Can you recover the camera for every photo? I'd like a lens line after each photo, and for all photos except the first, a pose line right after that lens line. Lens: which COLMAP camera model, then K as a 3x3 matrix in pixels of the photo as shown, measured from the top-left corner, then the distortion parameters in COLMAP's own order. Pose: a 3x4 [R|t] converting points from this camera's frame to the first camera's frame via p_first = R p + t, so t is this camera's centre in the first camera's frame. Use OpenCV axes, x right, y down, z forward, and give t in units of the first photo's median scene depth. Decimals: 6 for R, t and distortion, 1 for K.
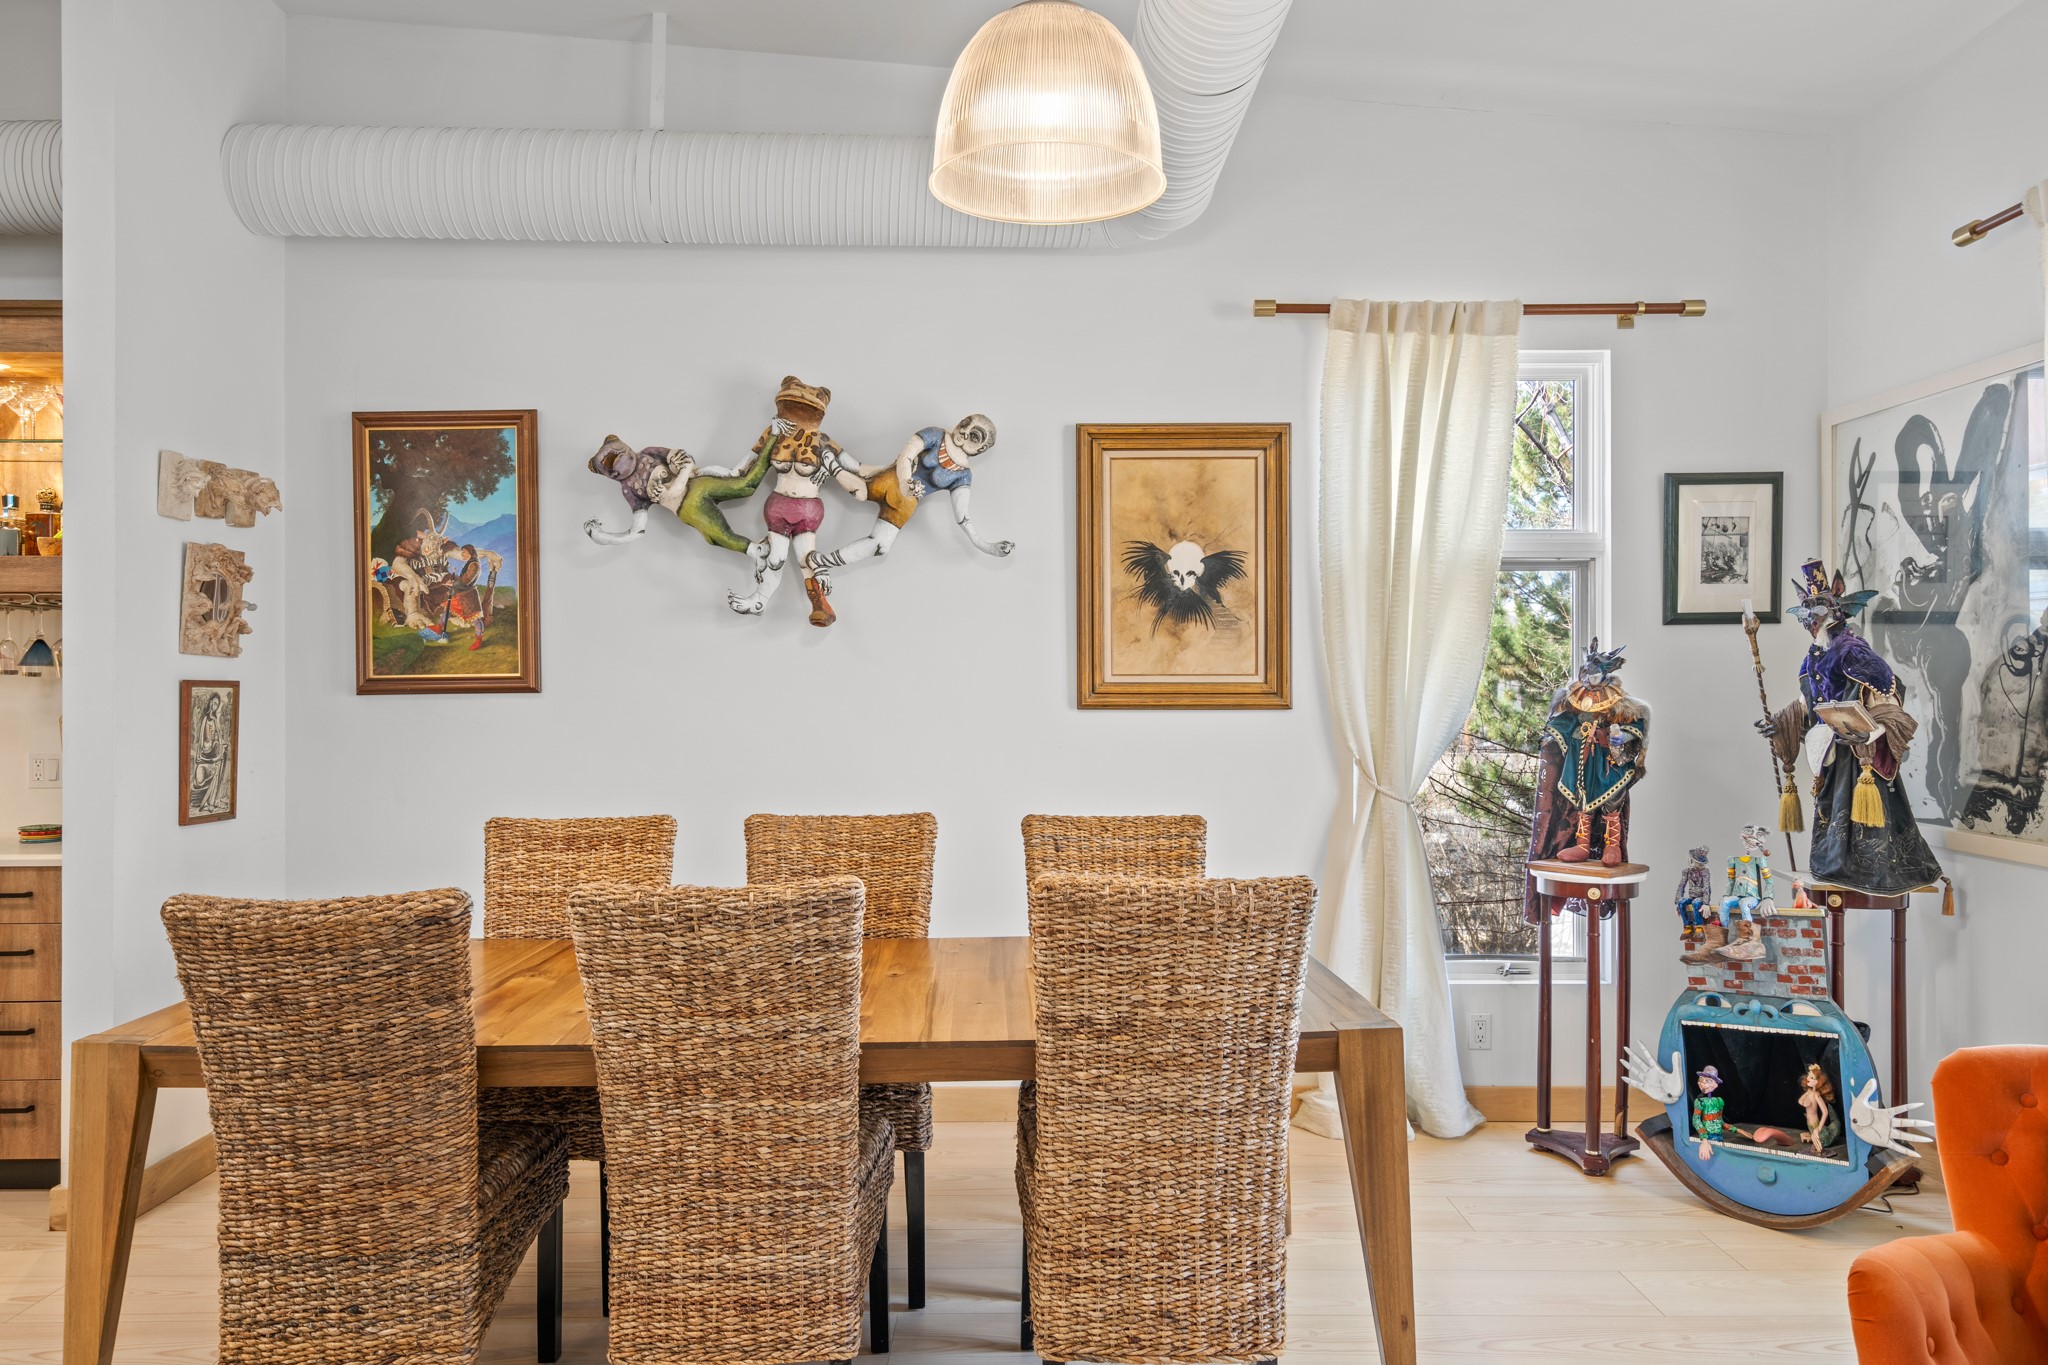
lens RADIAL K [[1376.1, 0, 1031.8], [0, 1376.1, 687.0], [0, 0, 1]] dist [0.016817, -0.004484]
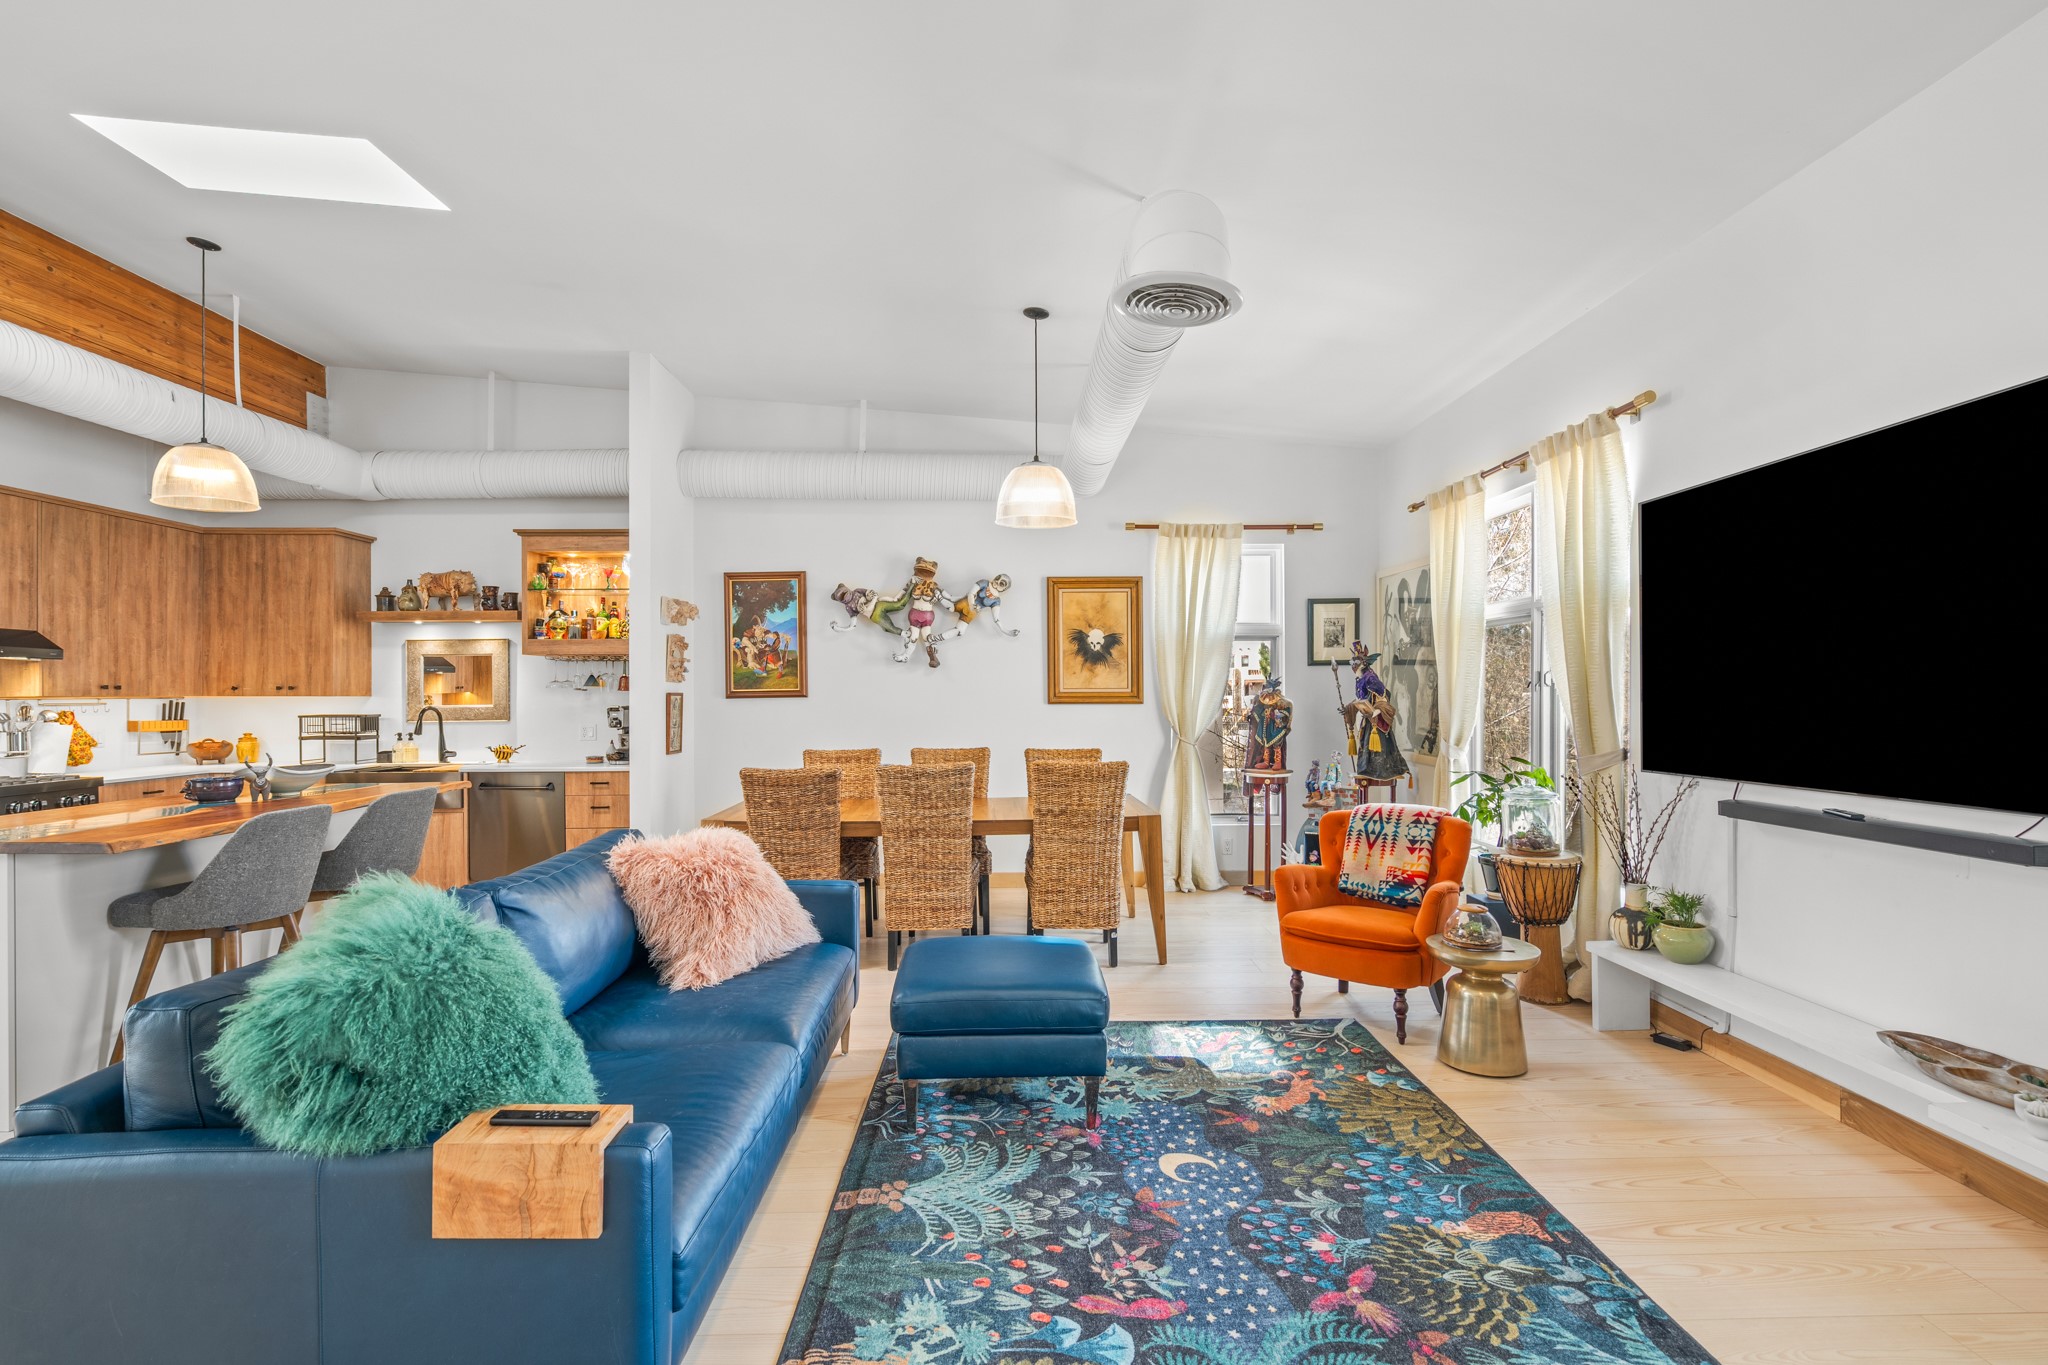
lens RADIAL K [[938.3, 0, 1030.9], [0, 938.3, 690.5], [0, 0, 1]] dist [0.006496, 0.000829]
pose [[0.999903, -0.003011, 0.013572, -0.015440], [0.002983, 0.999993, 0.002065, -0.009313], [-0.013578, -0.002024, 0.999906, -0.541635]]
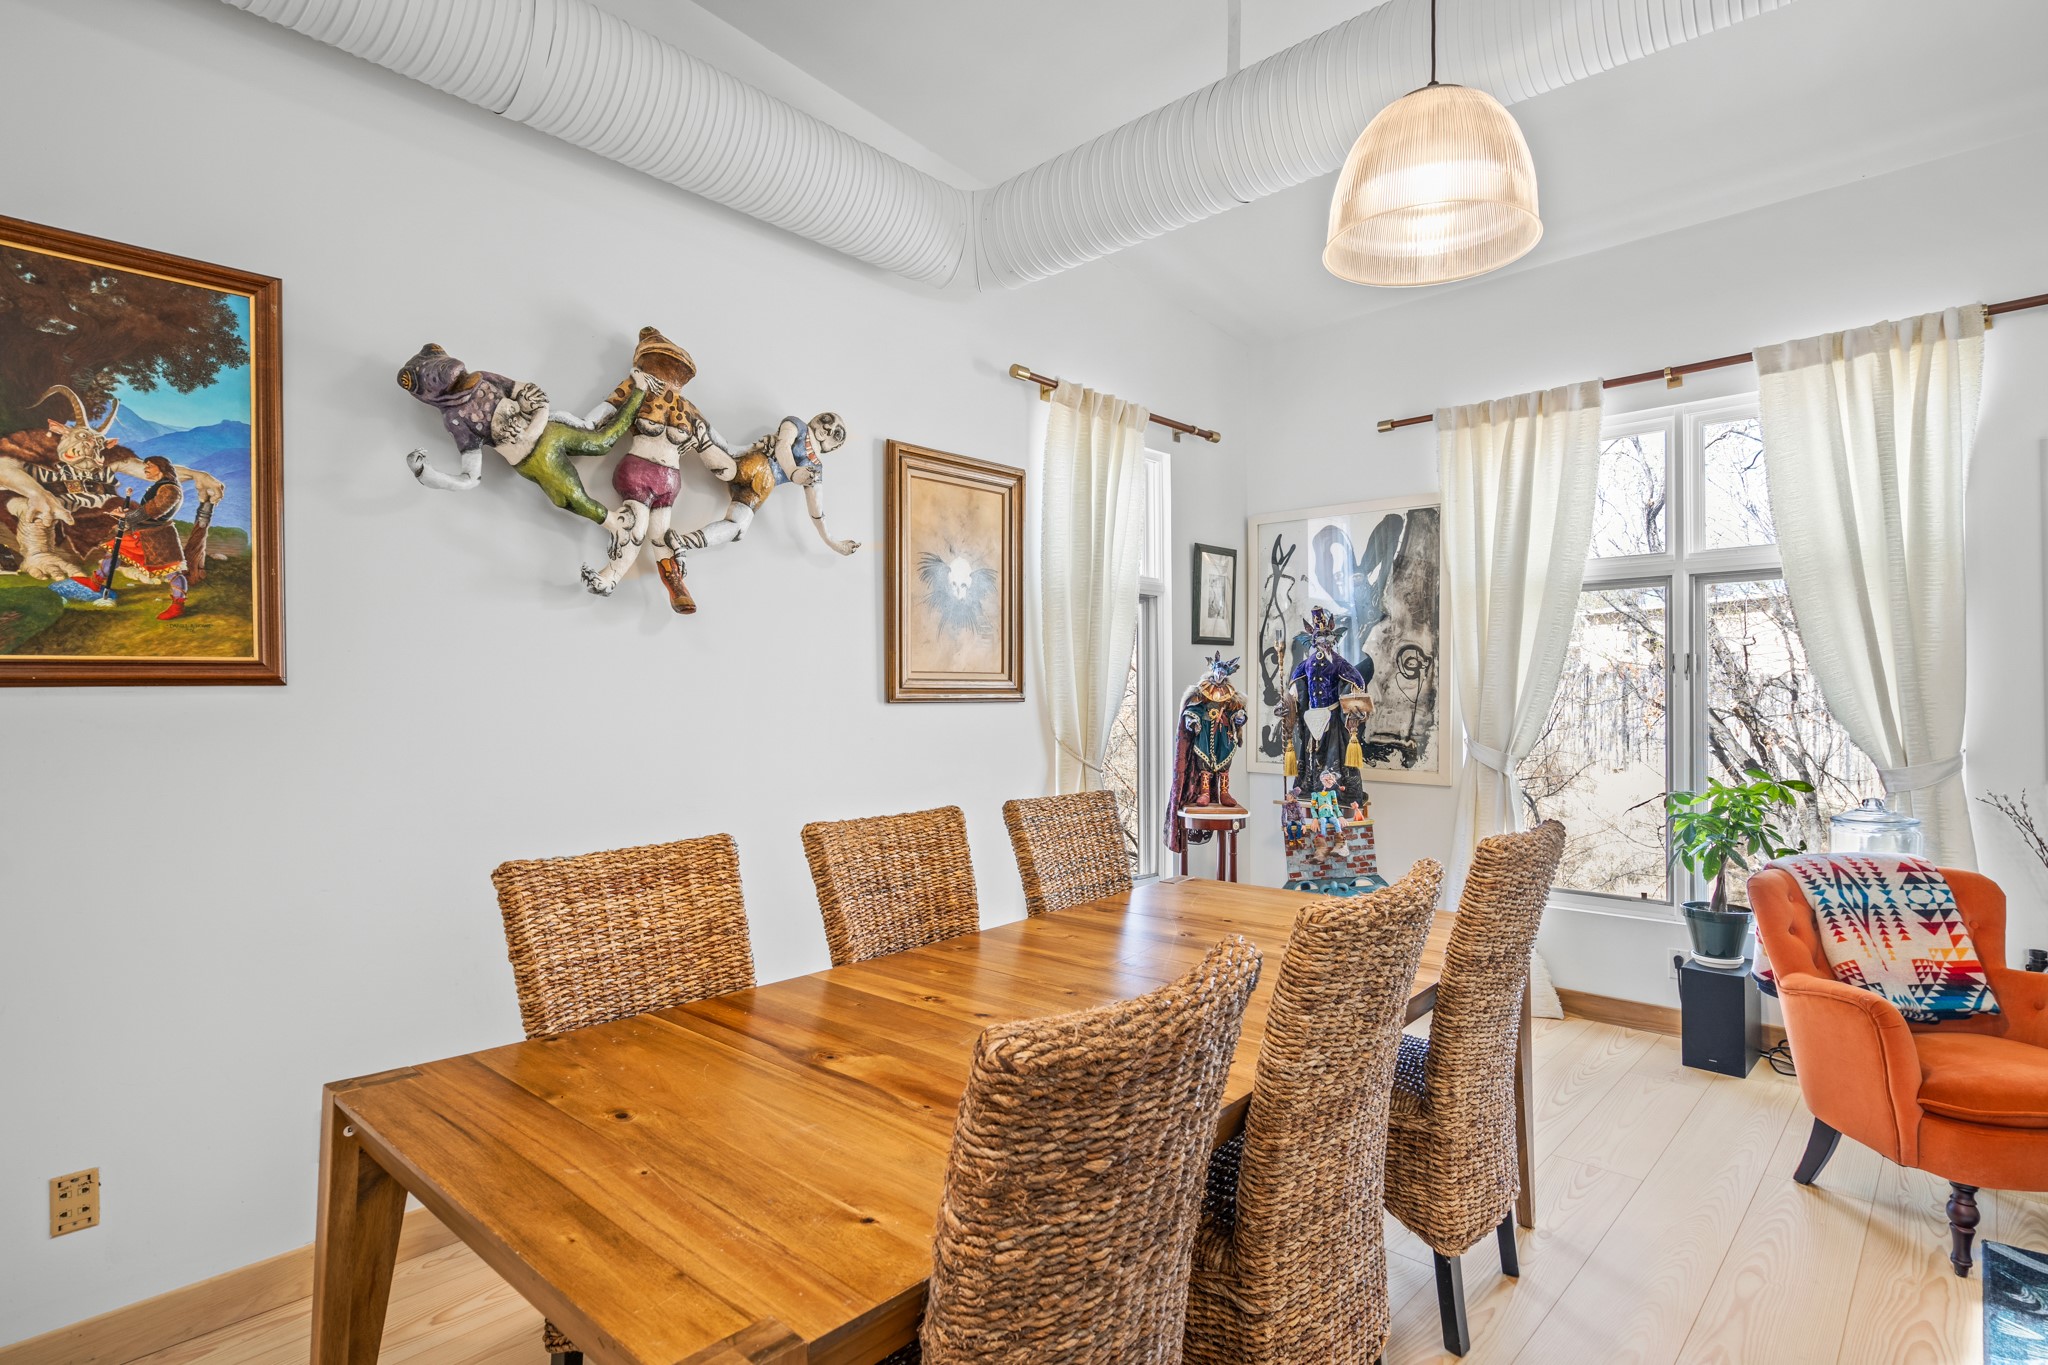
lens RADIAL K [[1026.4, 0, 1025.8], [0, 1026.4, 684.3], [0, 0, 1]] dist [0.008917, -0.000206]
pose [[0.685732, 0.005665, 0.727832, -0.491636], [-0.001610, 0.999979, -0.006267, 0.006366], [-0.727852, 0.003126, 0.685727, 0.377881]]
